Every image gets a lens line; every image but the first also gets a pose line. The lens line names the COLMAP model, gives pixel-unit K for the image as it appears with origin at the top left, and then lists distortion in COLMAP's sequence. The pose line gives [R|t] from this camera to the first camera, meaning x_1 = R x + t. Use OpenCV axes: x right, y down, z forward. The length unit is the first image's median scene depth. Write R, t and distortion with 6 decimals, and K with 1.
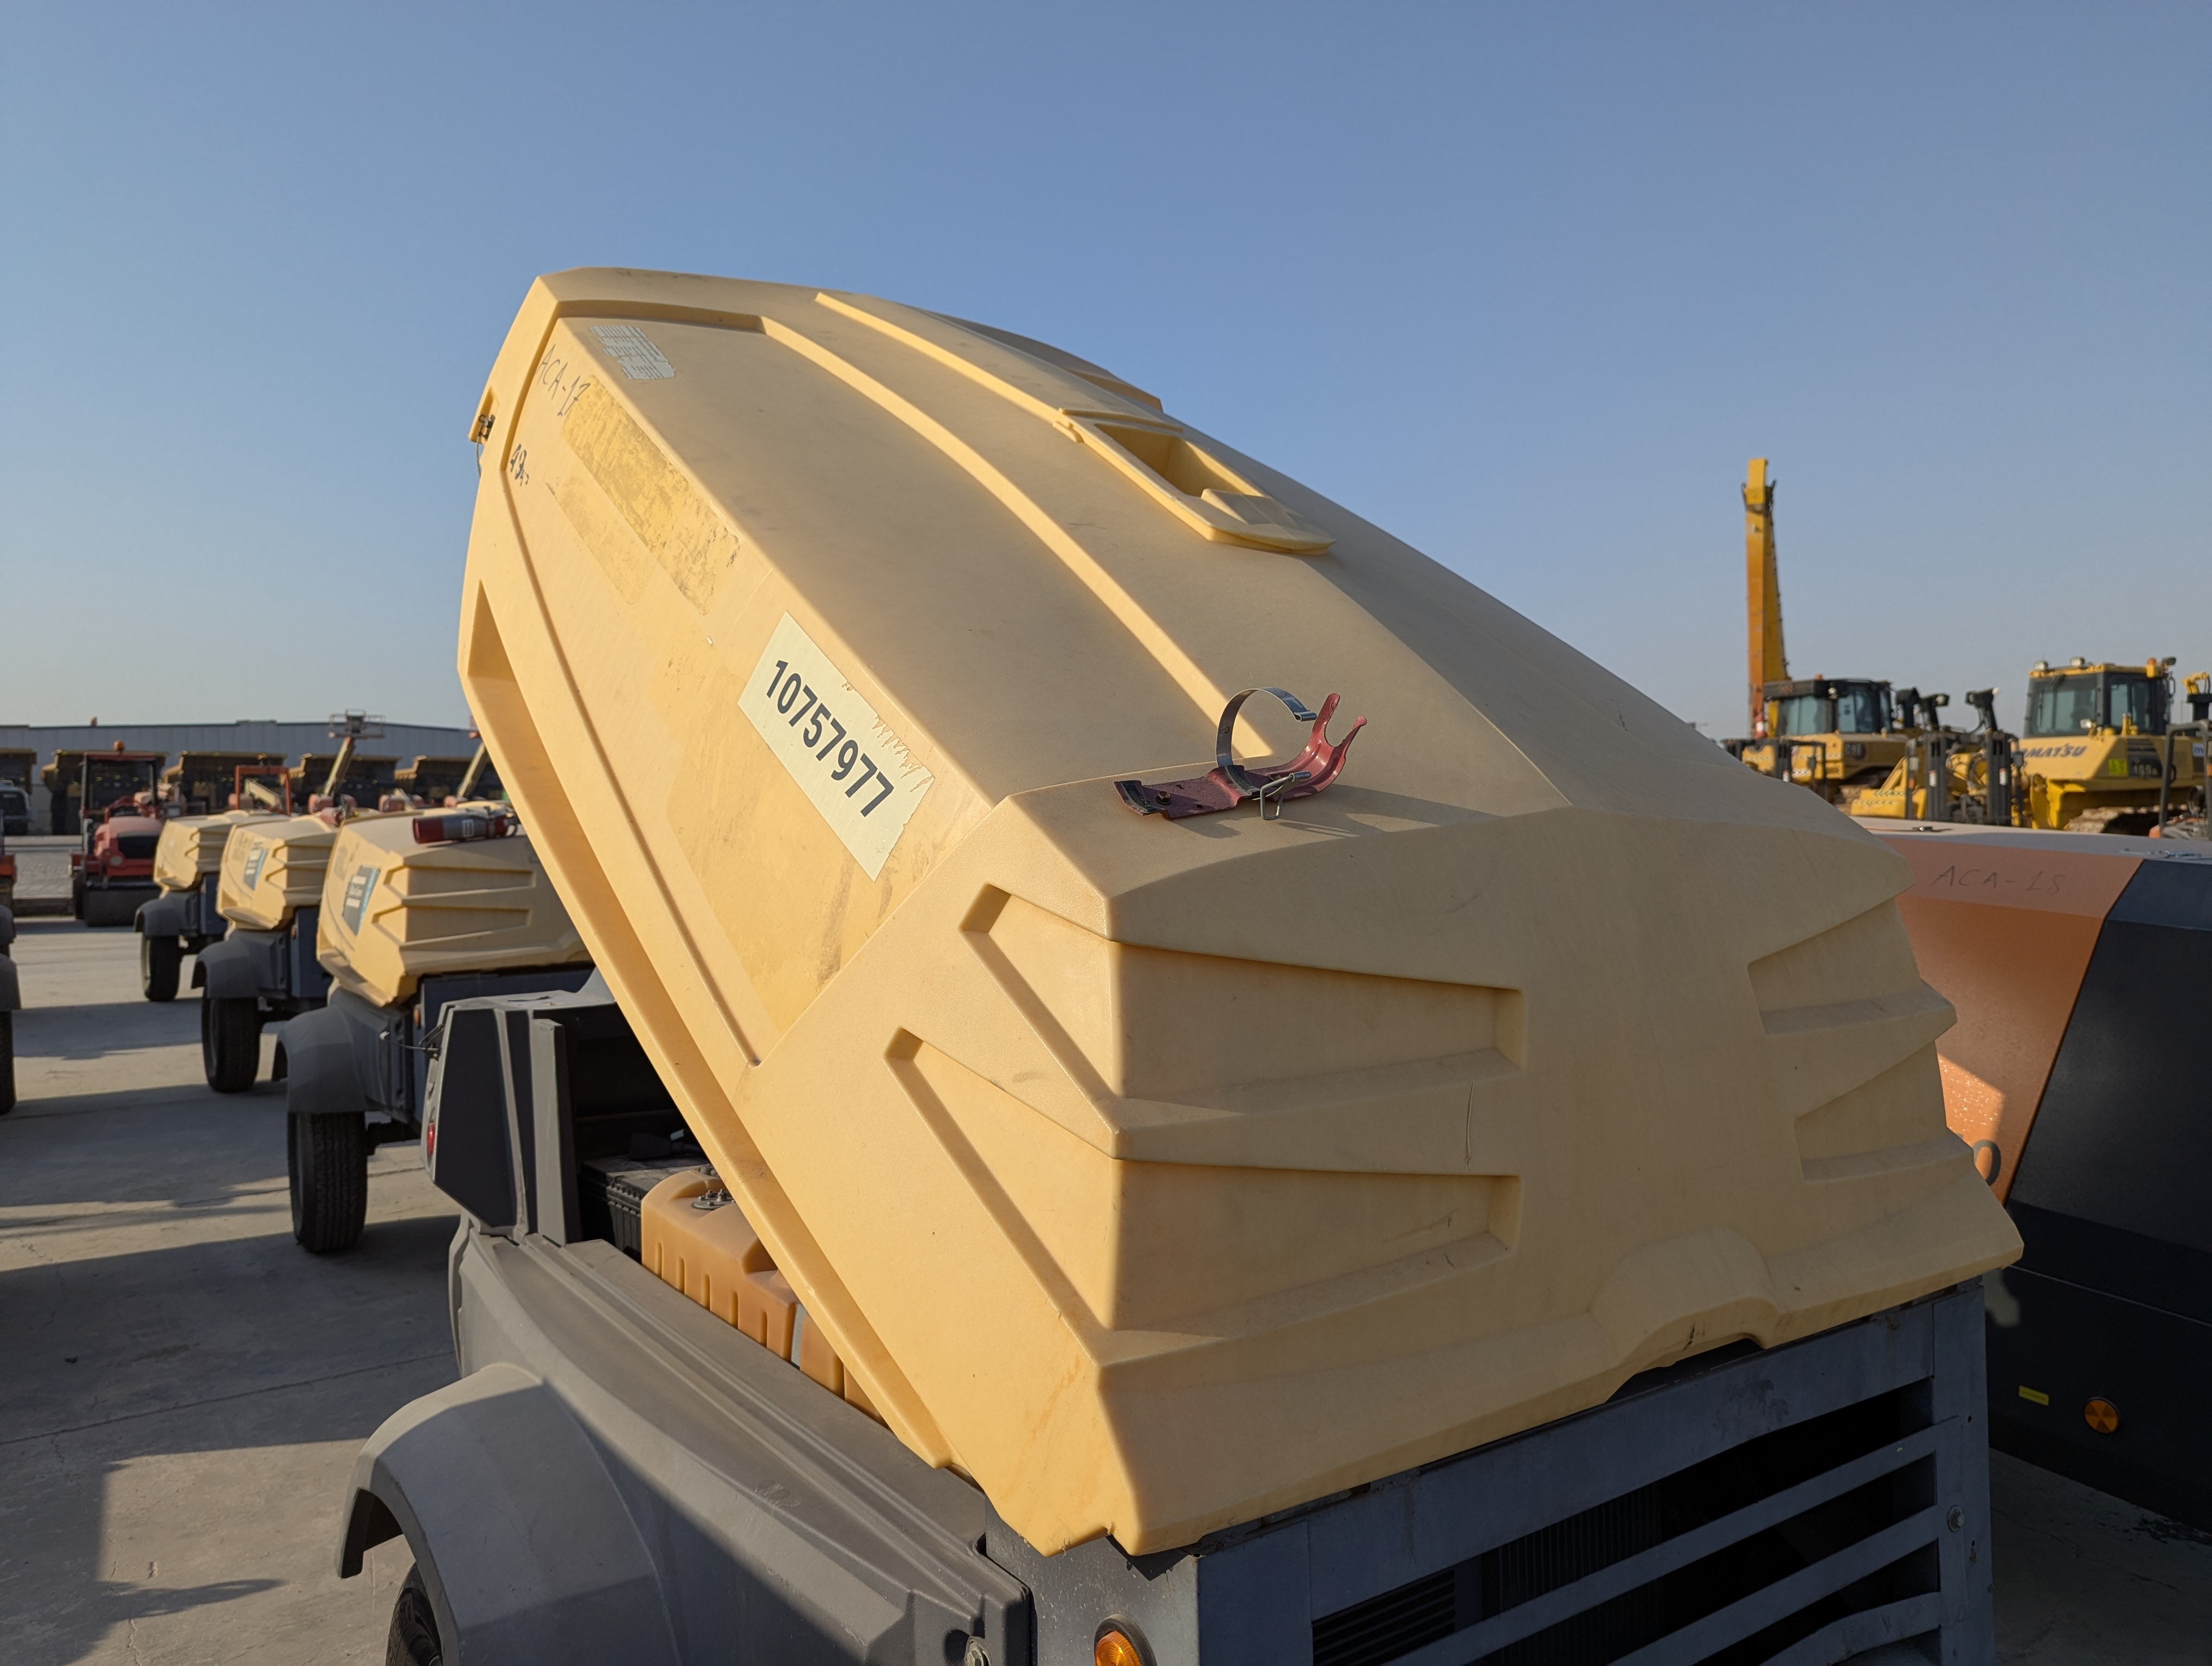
lens RADIAL K [[1571.9, 0, 1103.0], [0, 1571.9, 852.4], [0, 0, 1]] dist [0.047356, -0.045500]
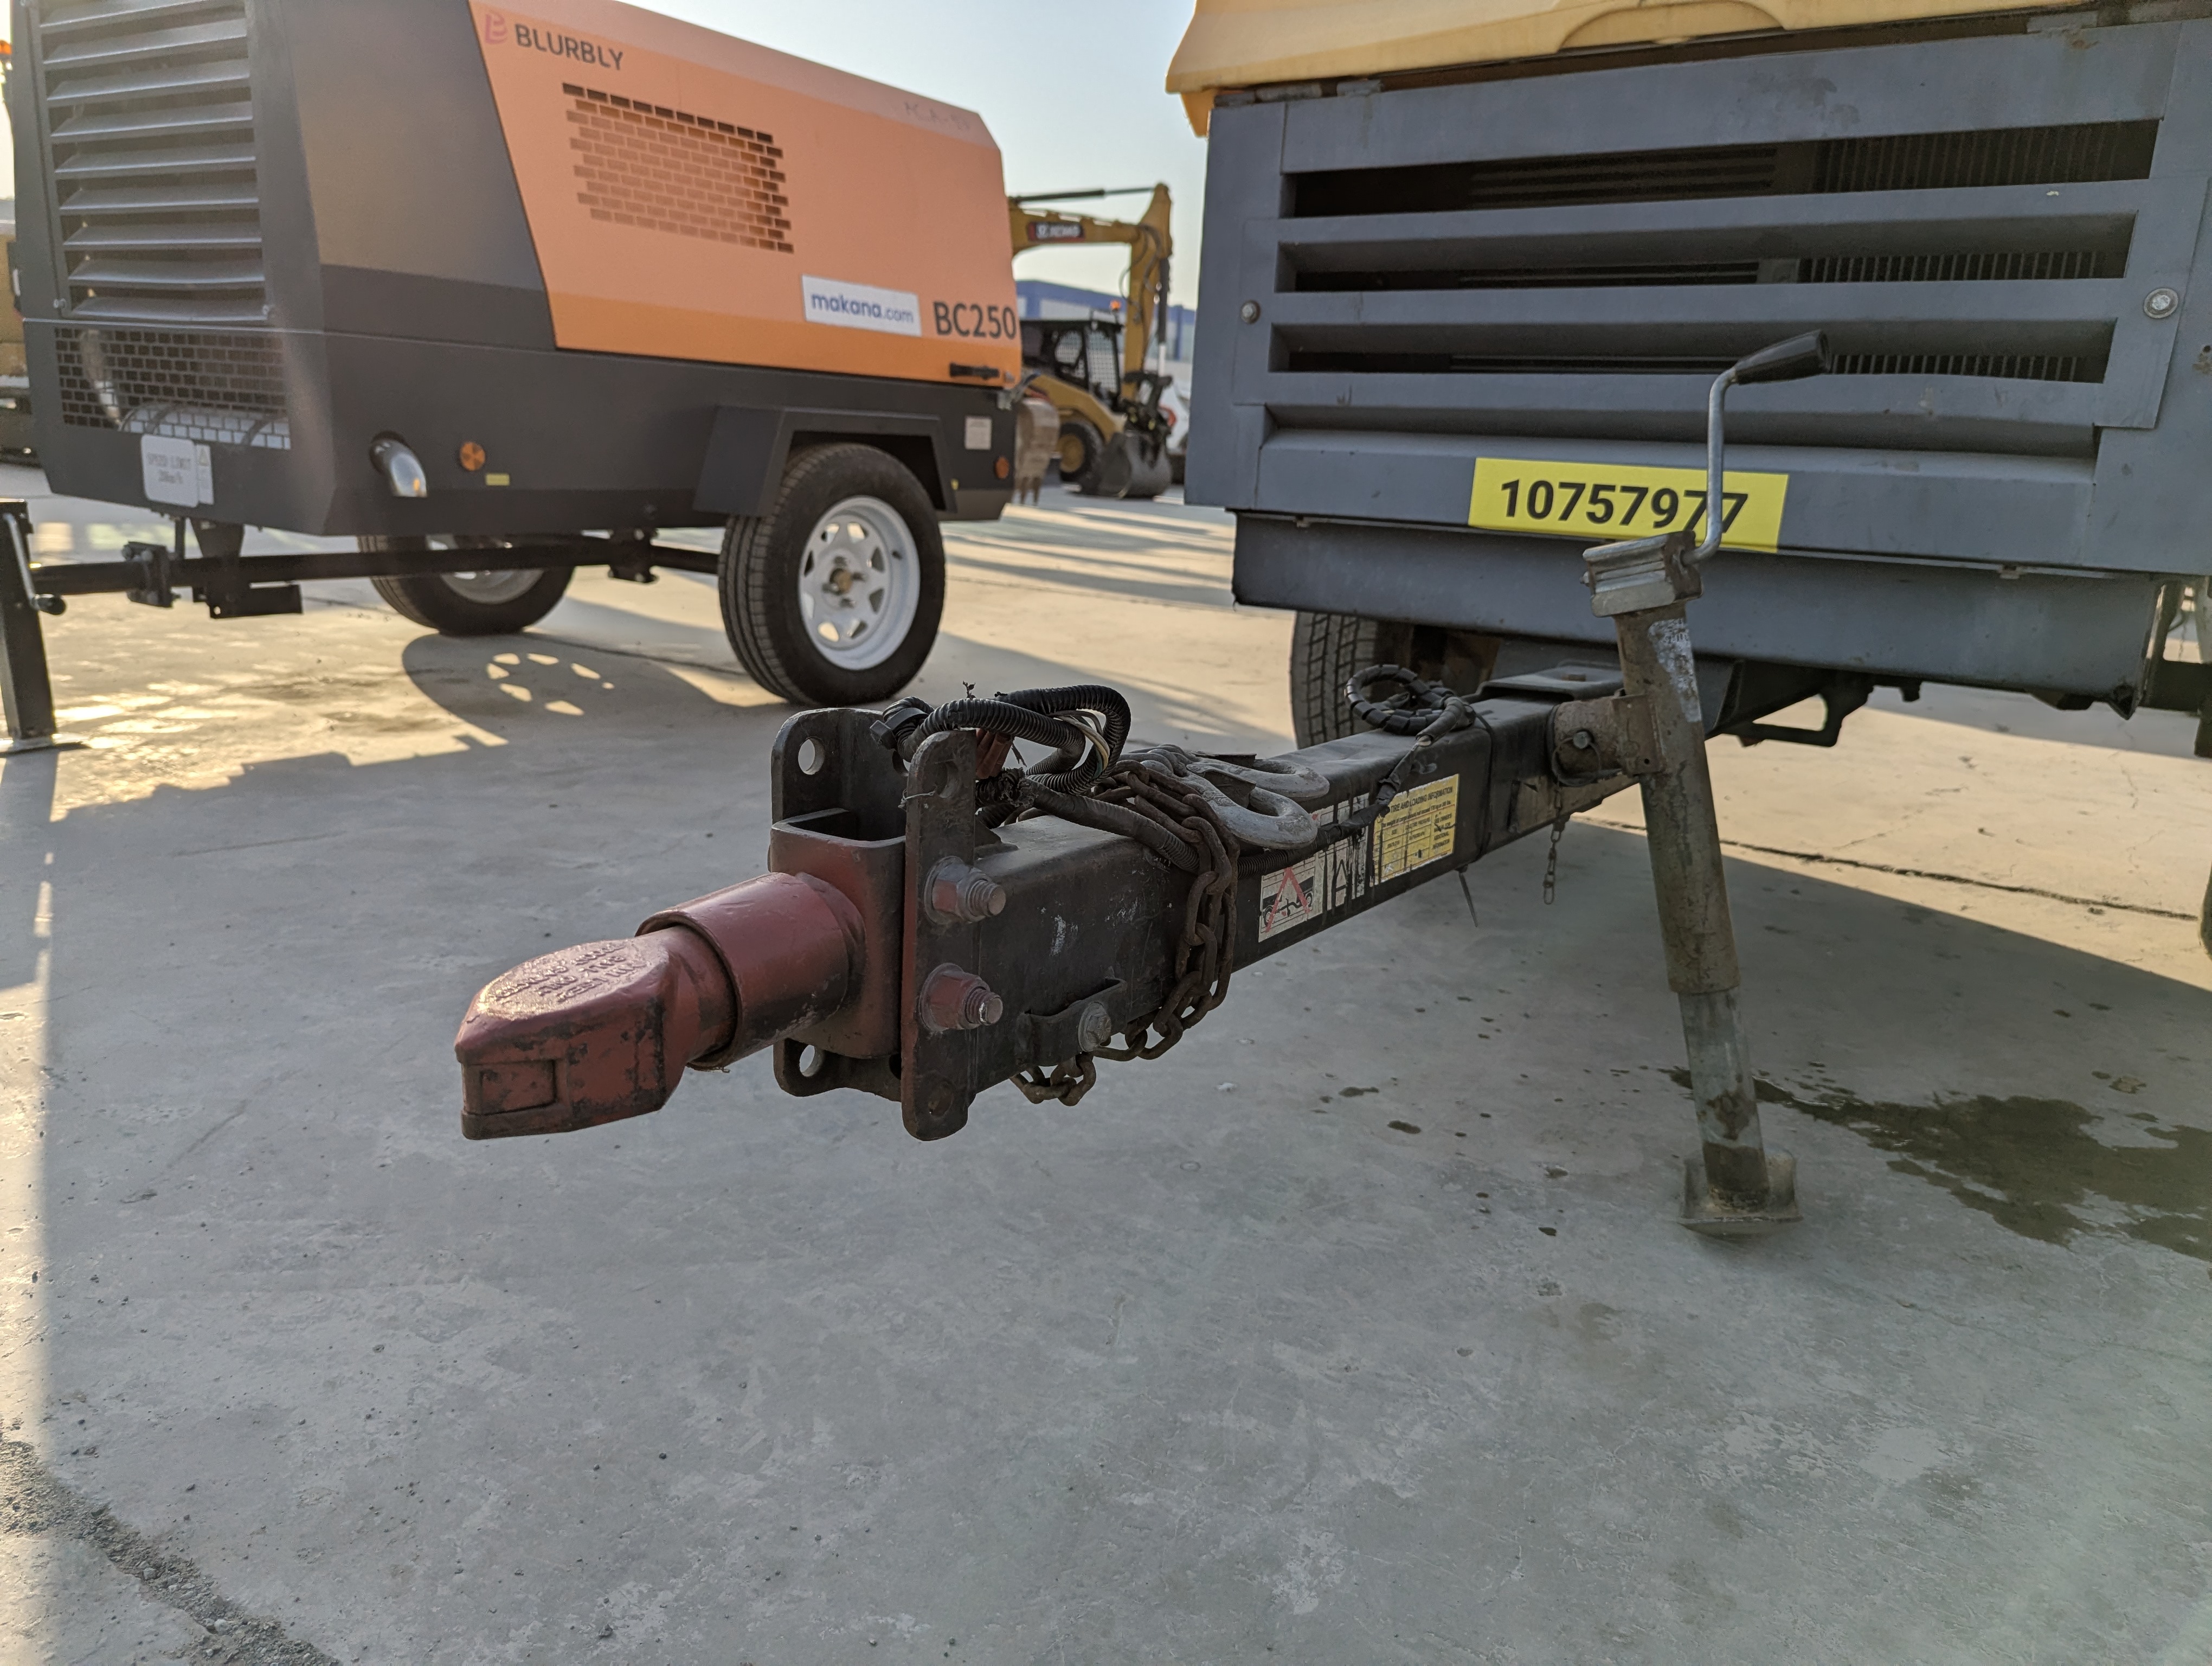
lens RADIAL K [[1571.9, 0, 1123.0], [0, 1571.9, 827.9], [0, 0, 1]] dist [0.047356, -0.045500]
pose [[0.363371, 0.249222, -0.897691, 0.369743], [-0.075554, 0.968265, 0.238232, 0.168954], [0.928576, -0.018742, 0.370669, 0.058417]]
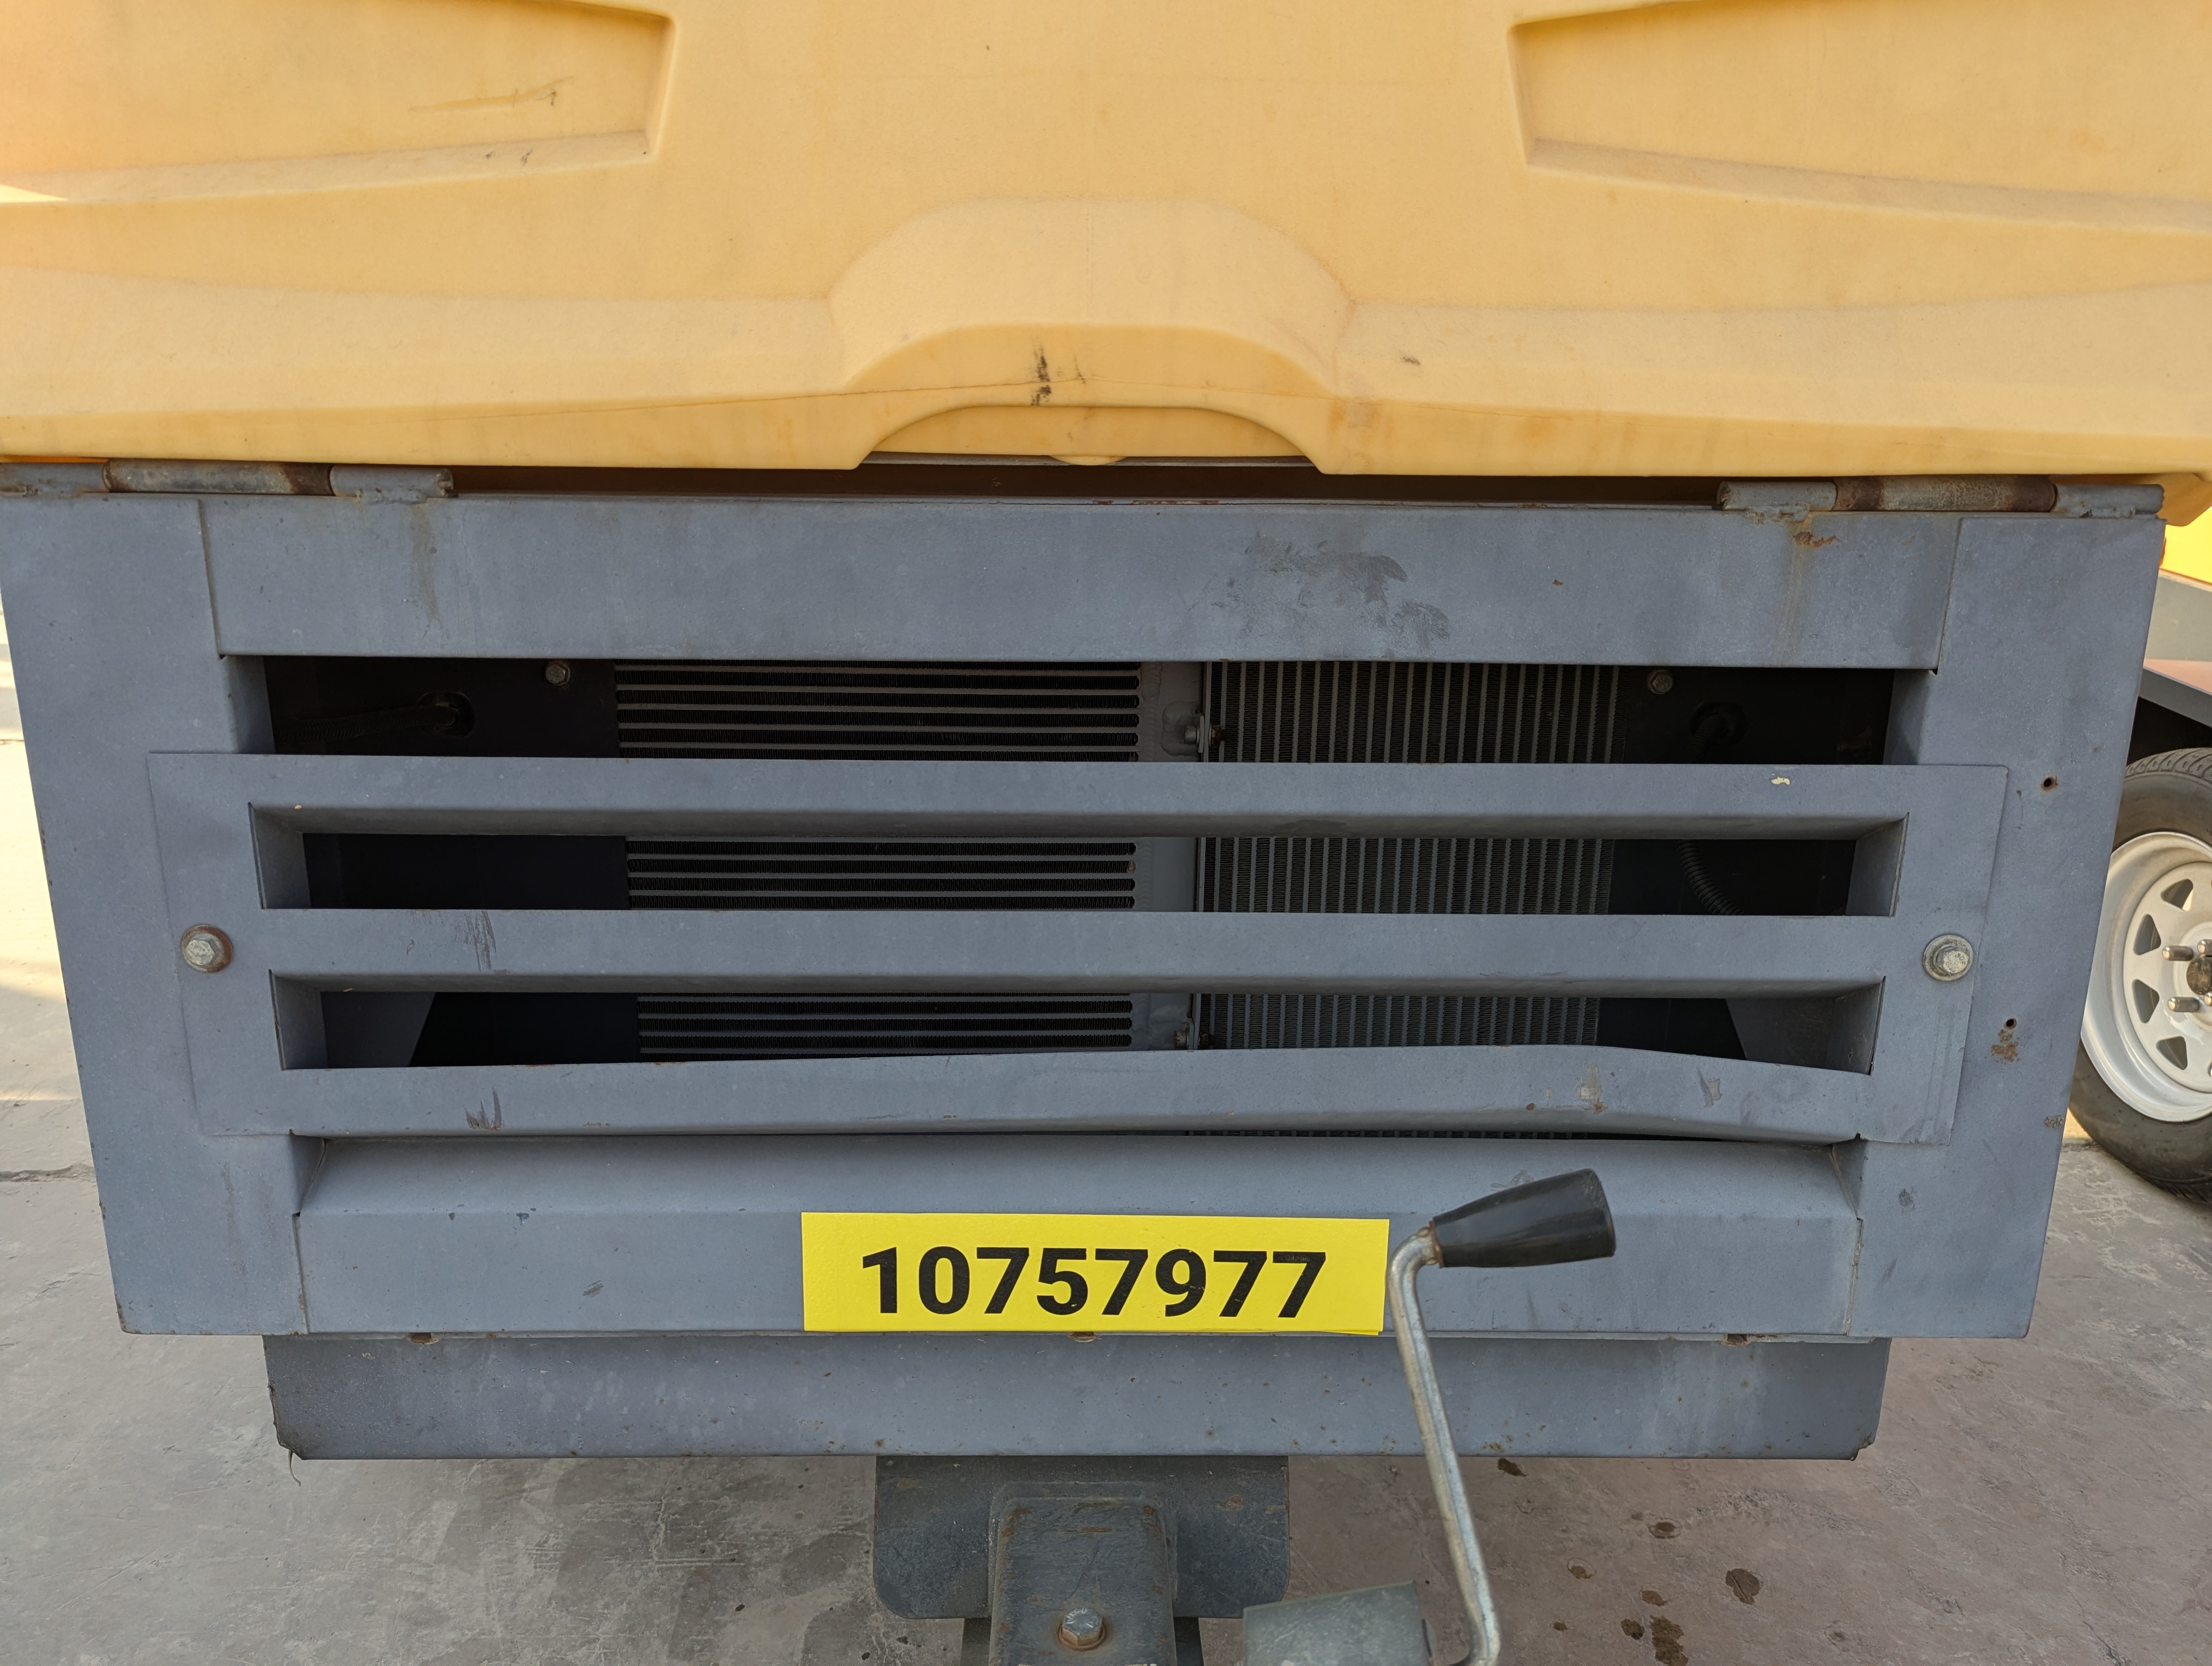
lens RADIAL K [[1571.9, 0, 1100.3], [0, 1571.9, 820.6], [0, 0, 1]] dist [0.047356, -0.045500]
pose [[0.833954, 0.171551, -0.524491, 0.182299], [-0.035897, 0.965302, 0.258655, 0.081965], [0.550665, -0.196879, 0.811176, 0.144393]]
